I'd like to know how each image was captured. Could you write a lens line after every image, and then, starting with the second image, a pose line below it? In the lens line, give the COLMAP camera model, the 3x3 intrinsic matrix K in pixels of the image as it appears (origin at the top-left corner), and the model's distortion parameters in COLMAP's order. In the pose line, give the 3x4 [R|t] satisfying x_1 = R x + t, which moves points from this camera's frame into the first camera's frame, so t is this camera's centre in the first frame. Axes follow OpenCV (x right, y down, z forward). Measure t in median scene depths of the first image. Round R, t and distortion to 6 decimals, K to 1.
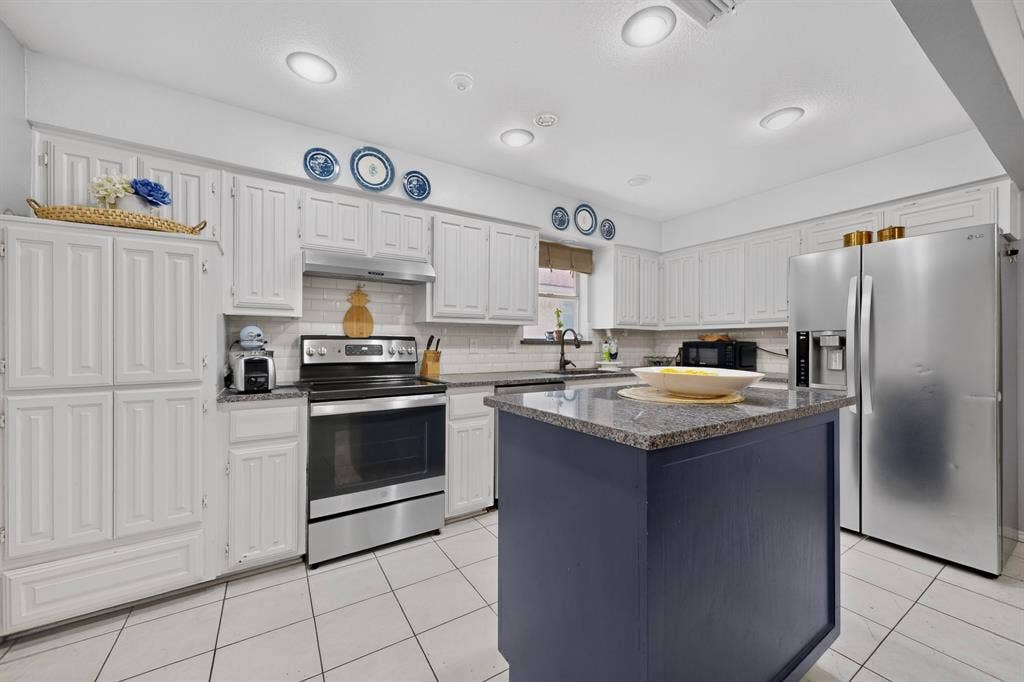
lens RADIAL K [[383.0, 0, 511.9], [0, 383.0, 342.5], [0, 0, 1]] dist [0.001303, -0.000230]
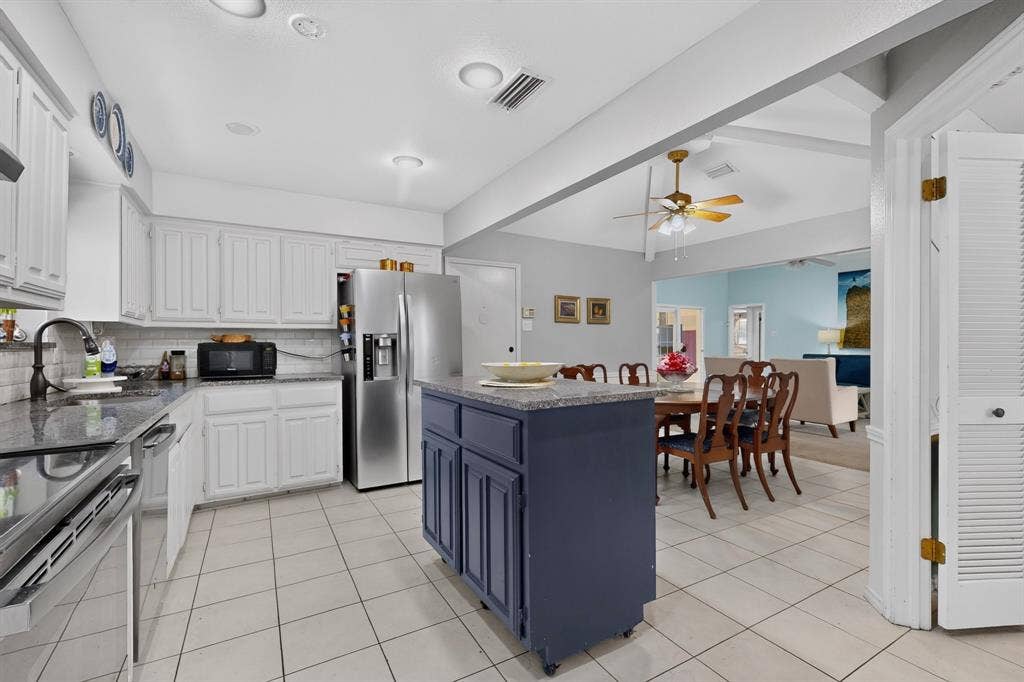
lens RADIAL K [[453.5, 0, 511.5], [0, 453.5, 344.8], [0, 0, 1]] dist [0.000544, -0.000168]
pose [[0.032989, -0.006228, 0.999436, -0.588850], [0.005019, 0.999969, 0.006066, -0.001730], [-0.999443, 0.004816, 0.033020, 0.476382]]
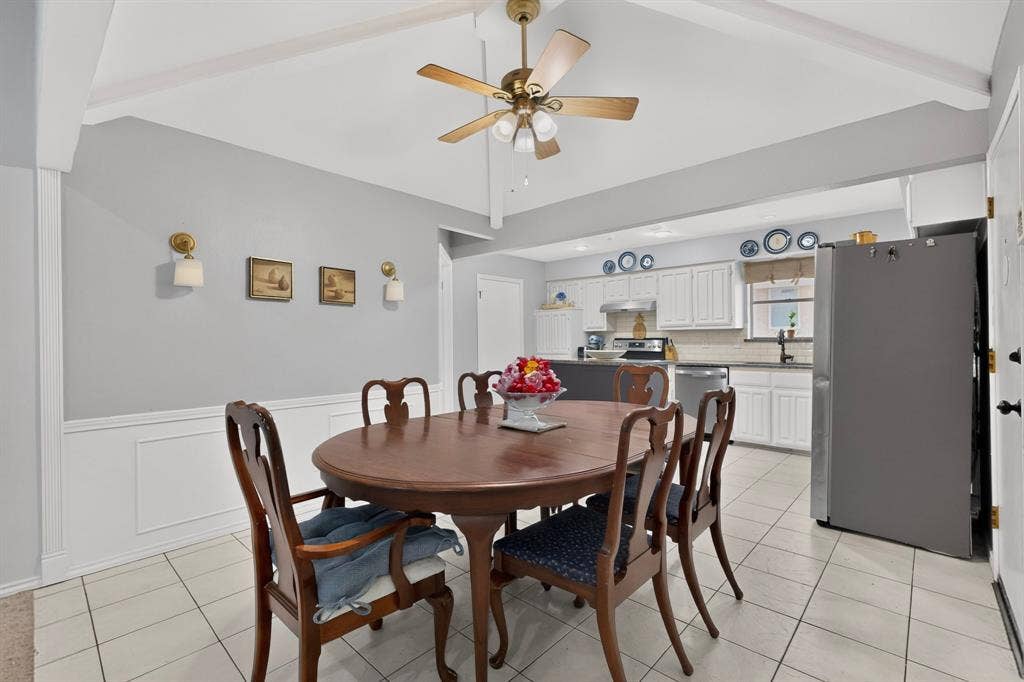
lens RADIAL K [[453.5, 0, 512.7], [0, 453.5, 338.9], [0, 0, 1]] dist [0.000544, -0.000168]
pose [[0.253620, -0.013675, -0.967207, 1.728469], [0.001361, 0.999904, -0.013780, 0.018582], [0.967303, 0.002178, 0.253614, -0.249389]]
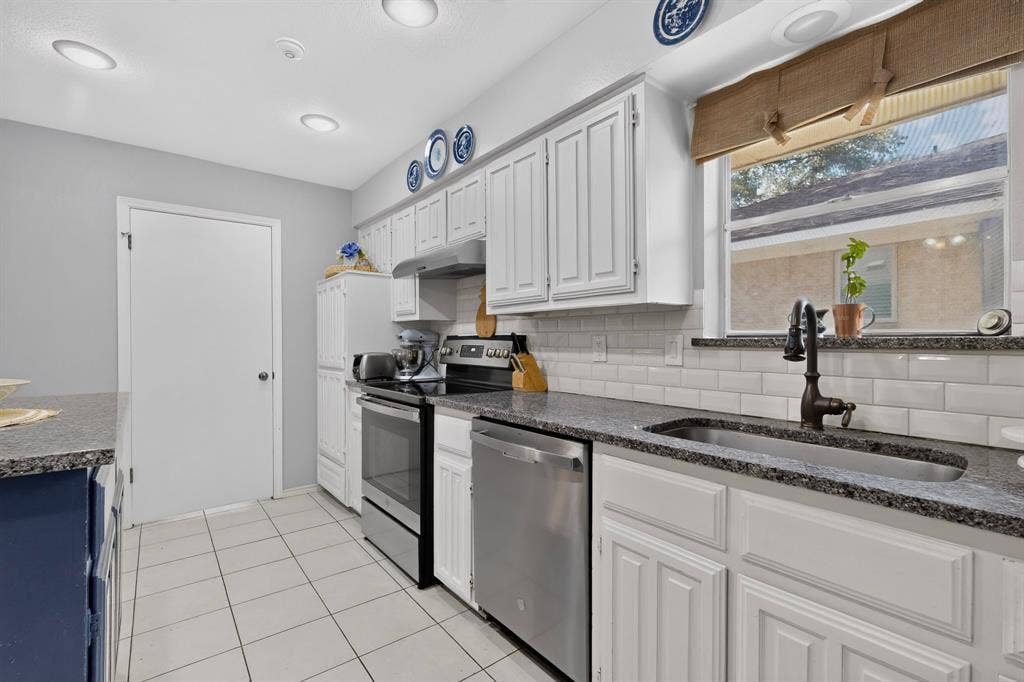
lens RADIAL K [[453.5, 0, 508.1], [0, 453.5, 341.0], [0, 0, 1]] dist [0.000544, -0.000168]
pose [[0.107453, -0.006491, -0.994189, 0.648811], [-0.003601, 0.999970, -0.006918, 0.002282], [0.994204, 0.004323, 0.107426, 0.932078]]
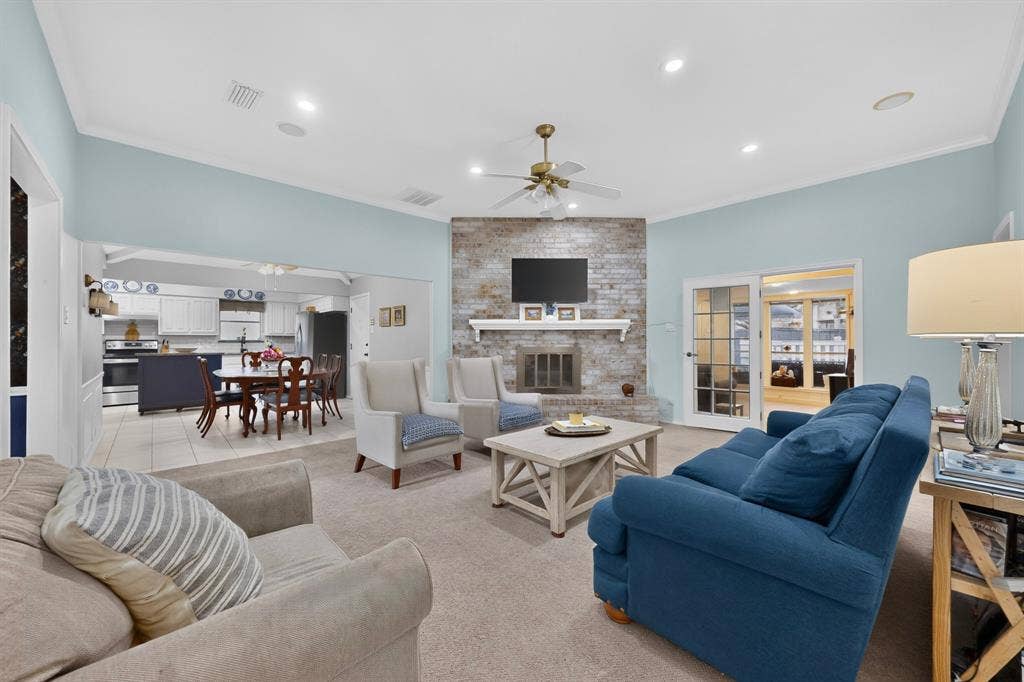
lens RADIAL K [[396.0, 0, 504.9], [0, 396.0, 339.6], [0, 0, 1]] dist [-0.003239, -0.000162]
pose [[0.983783, -0.000196, 0.179363, 1.728482], [-0.000749, 0.999986, 0.005206, -0.035333], [-0.179361, -0.005256, 0.983769, -2.280524]]
